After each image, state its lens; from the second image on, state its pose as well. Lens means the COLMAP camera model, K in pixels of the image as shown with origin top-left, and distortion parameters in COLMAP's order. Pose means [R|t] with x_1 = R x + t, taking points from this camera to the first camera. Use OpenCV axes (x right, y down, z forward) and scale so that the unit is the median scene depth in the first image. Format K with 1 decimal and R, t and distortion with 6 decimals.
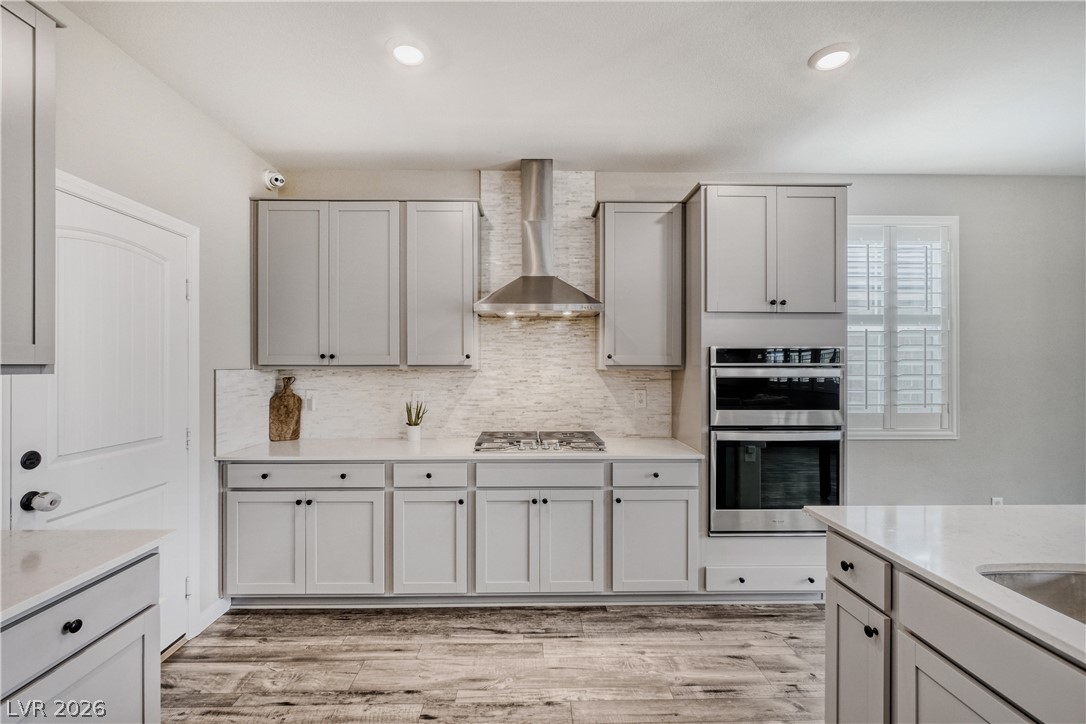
lens RADIAL K [[479.0, 0, 543.0], [0, 479.0, 362.0], [0, 0, 1]] dist [-0.001222, -0.000035]
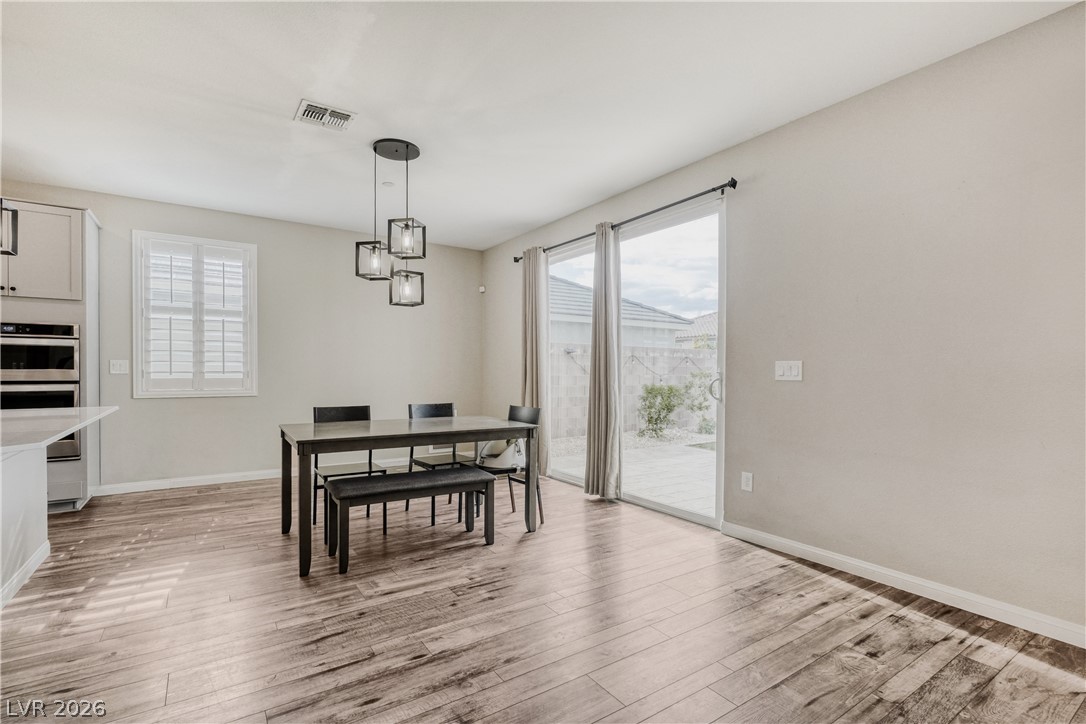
lens RADIAL K [[497.2, 0, 546.1], [0, 497.2, 373.9], [0, 0, 1]] dist [0.018281, 0.000267]
pose [[0.835474, -0.004305, 0.549513, 0.865569], [-0.002909, 0.999921, 0.012256, 0.082778], [-0.549522, -0.011838, 0.835395, -0.900340]]
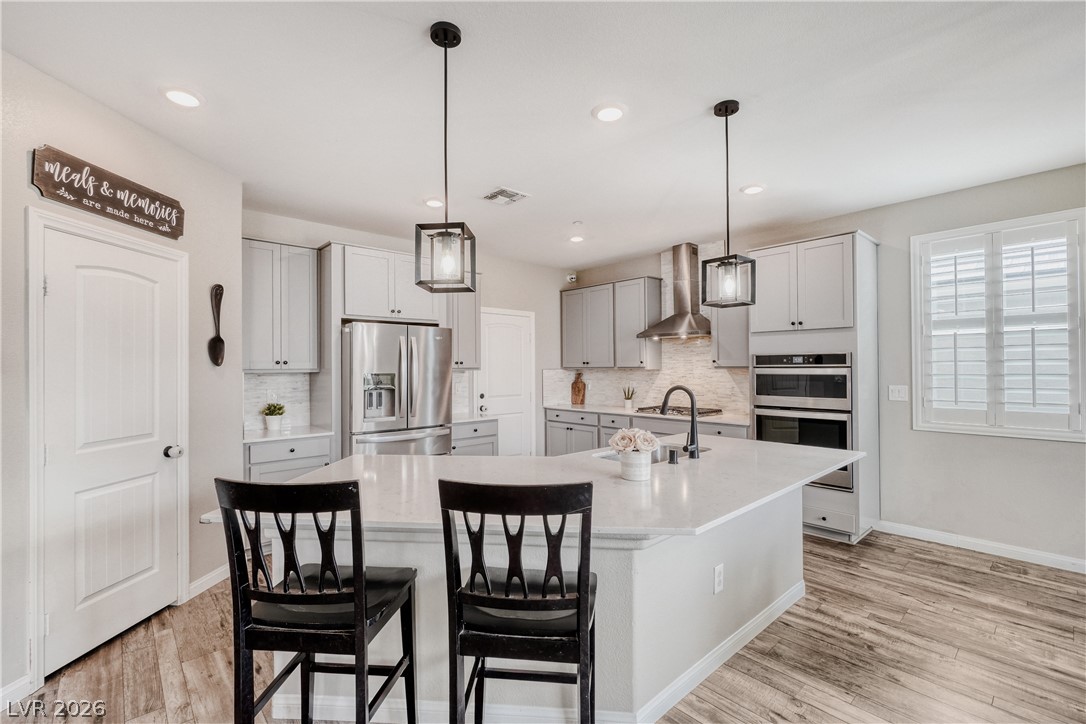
lens RADIAL K [[485.4, 0, 543.0], [0, 485.4, 362.0], [0, 0, 1]] dist [-0.003743, 0.000275]
pose [[0.657639, -0.012092, -0.753236, 0.983743], [0.010384, 0.999922, -0.006986, -0.002999], [0.753261, -0.003228, 0.657713, -0.505924]]
